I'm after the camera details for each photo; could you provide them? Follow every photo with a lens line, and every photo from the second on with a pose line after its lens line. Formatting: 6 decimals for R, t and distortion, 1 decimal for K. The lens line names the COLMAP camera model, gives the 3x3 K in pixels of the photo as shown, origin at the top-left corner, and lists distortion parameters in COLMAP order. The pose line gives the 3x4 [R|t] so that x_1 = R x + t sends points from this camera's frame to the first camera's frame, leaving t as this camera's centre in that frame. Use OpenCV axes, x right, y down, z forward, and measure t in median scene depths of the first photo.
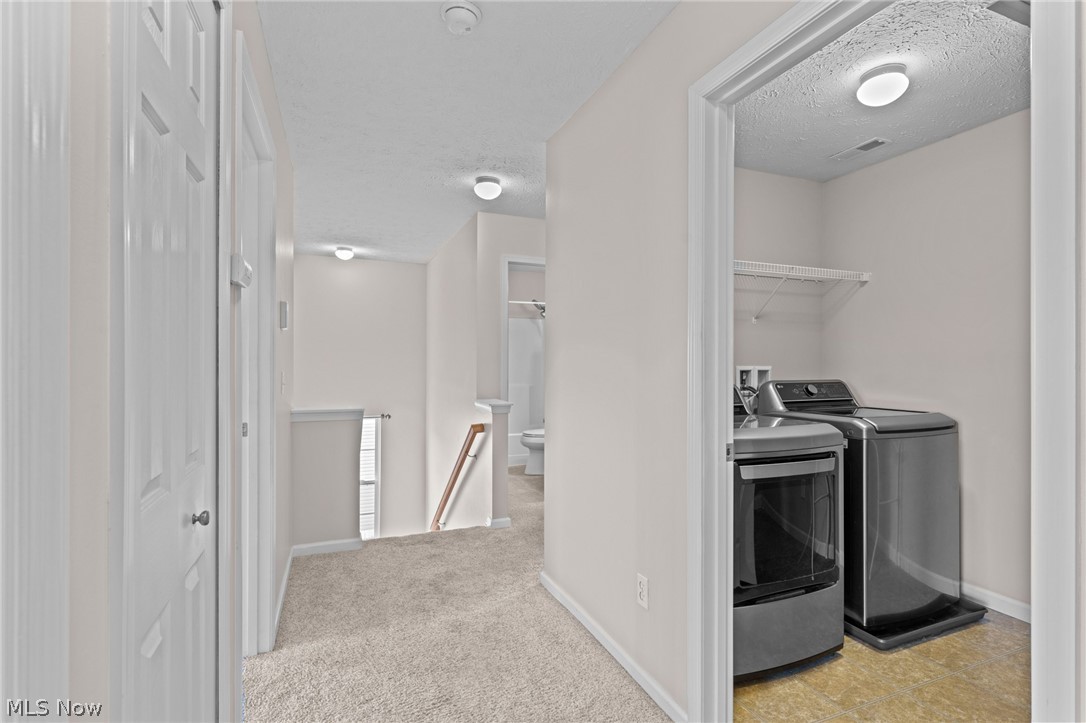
lens RADIAL K [[504.1, 0, 536.0], [0, 504.1, 361.9], [0, 0, 1]] dist [-0.001872, -0.000574]
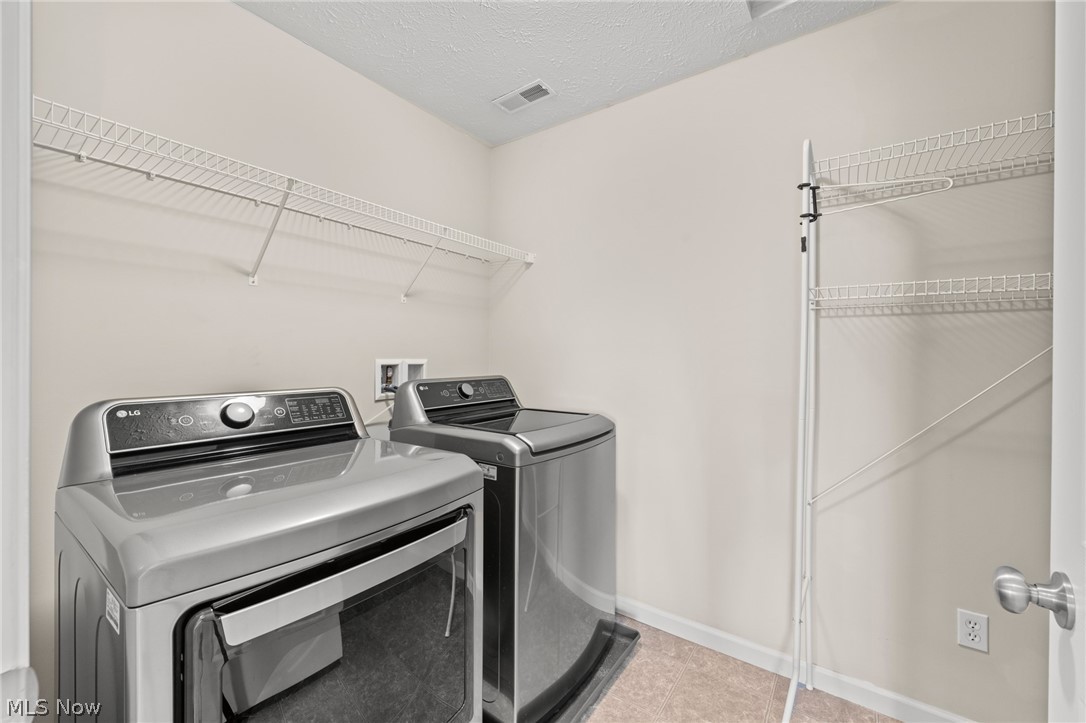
lens RADIAL K [[434.2, 0, 541.6], [0, 434.2, 359.5], [0, 0, 1]] dist [-0.000058, -0.000057]
pose [[0.838412, 0.000196, 0.545037, 0.287139], [-0.006972, 0.999922, 0.010364, 0.001238], [-0.544992, -0.012490, 0.838348, 0.392246]]
